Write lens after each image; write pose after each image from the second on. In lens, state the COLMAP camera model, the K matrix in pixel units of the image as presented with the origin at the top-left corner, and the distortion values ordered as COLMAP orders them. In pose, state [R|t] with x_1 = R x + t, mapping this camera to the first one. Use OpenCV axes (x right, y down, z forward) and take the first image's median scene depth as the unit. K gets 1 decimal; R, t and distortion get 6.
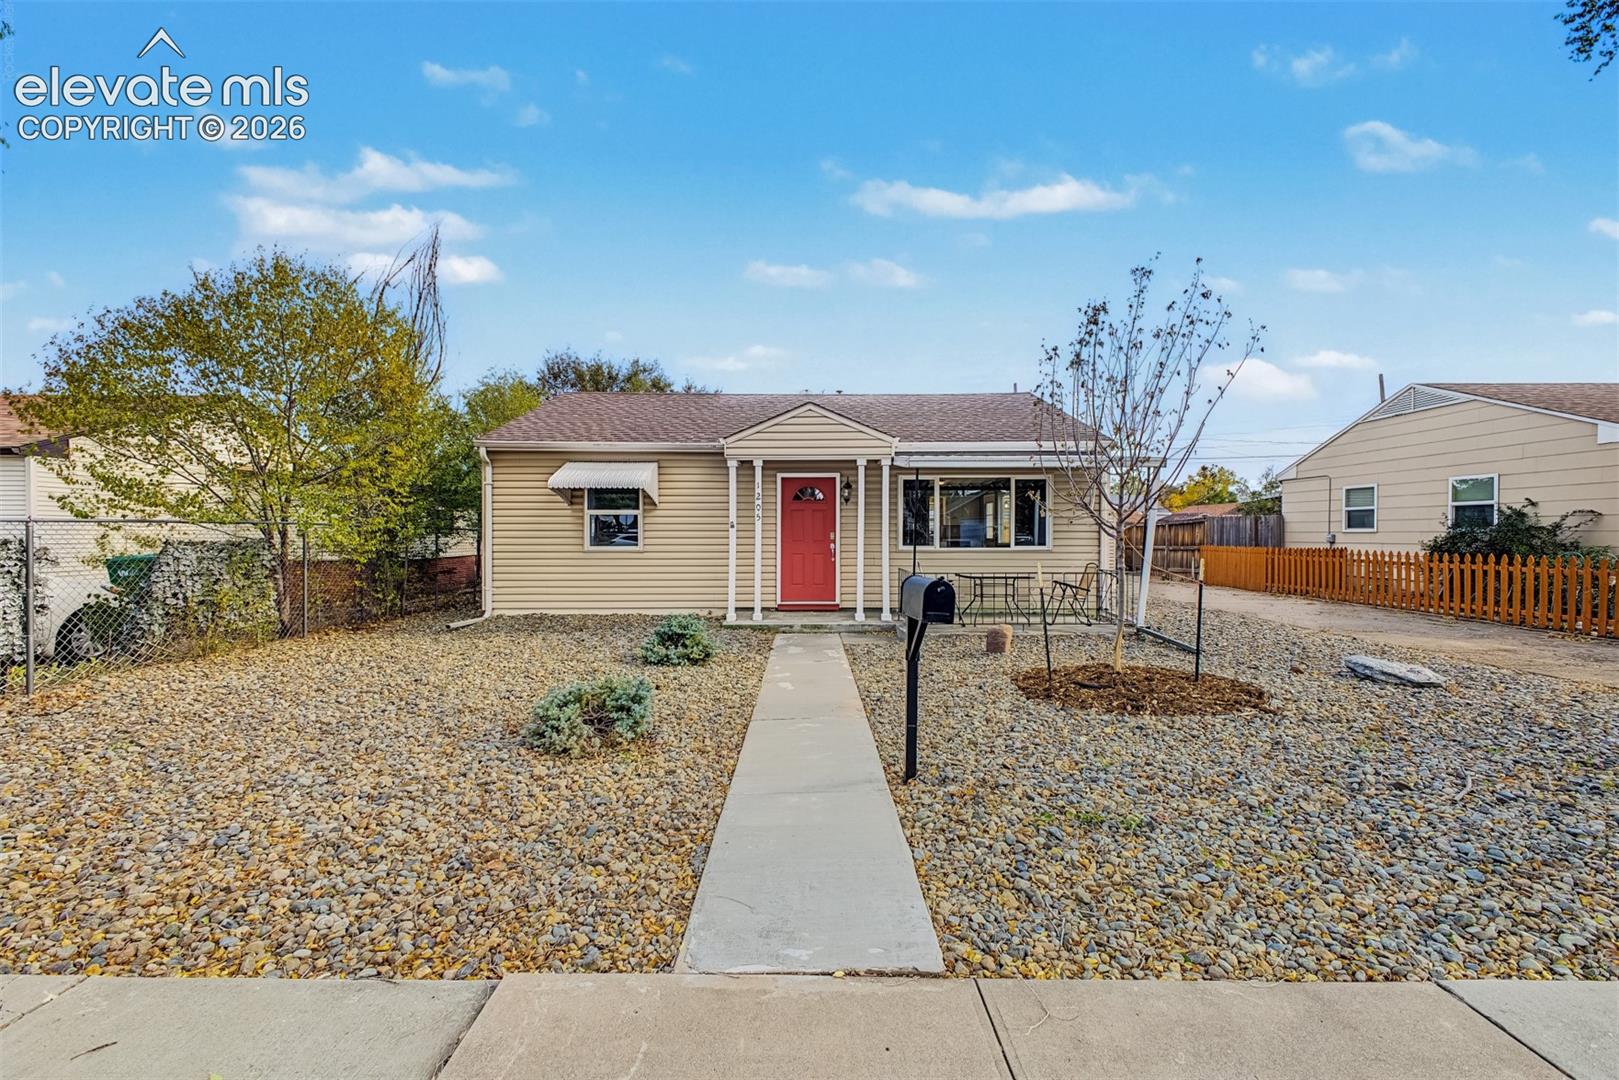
lens RADIAL K [[636.0, 0, 807.1], [0, 636.0, 536.2], [0, 0, 1]] dist [0.024571, -0.008714]
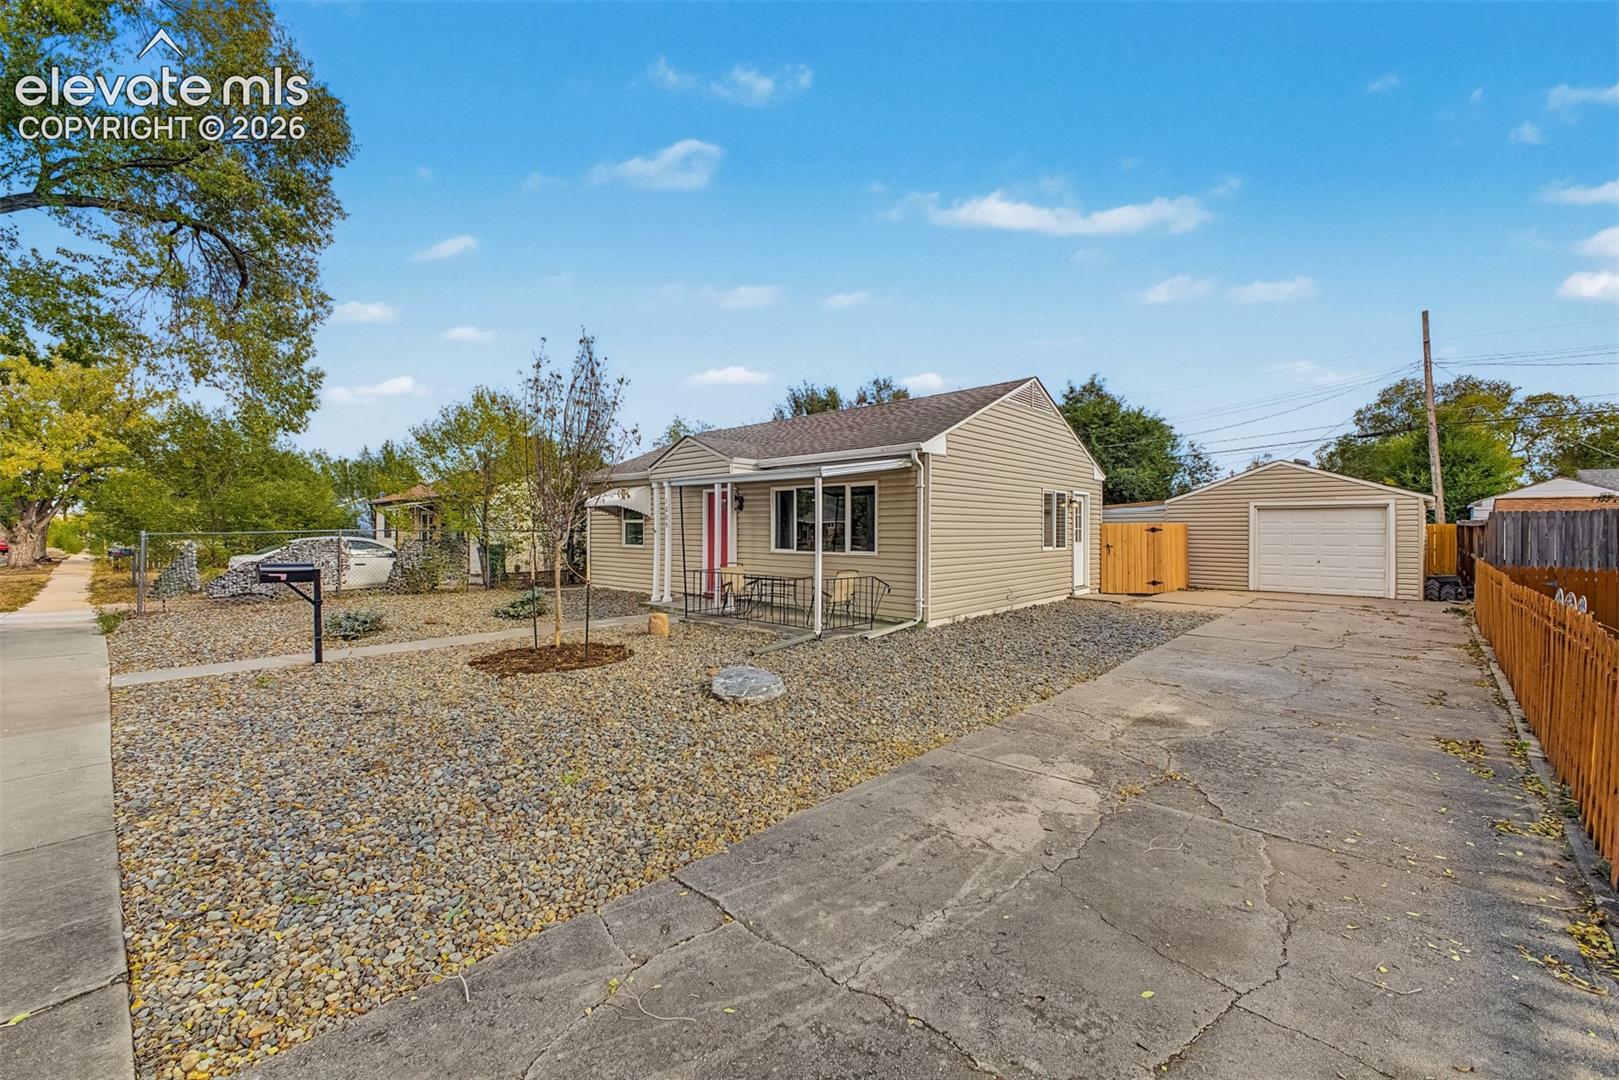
lens RADIAL K [[636.0, 0, 807.1], [0, 636.0, 536.2], [0, 0, 1]] dist [0.024571, -0.008714]
pose [[0.746342, 0.004038, -0.665550, 0.969336], [0.002140, 0.999962, 0.008468, -0.015604], [0.665559, -0.007744, 0.746305, 0.173700]]
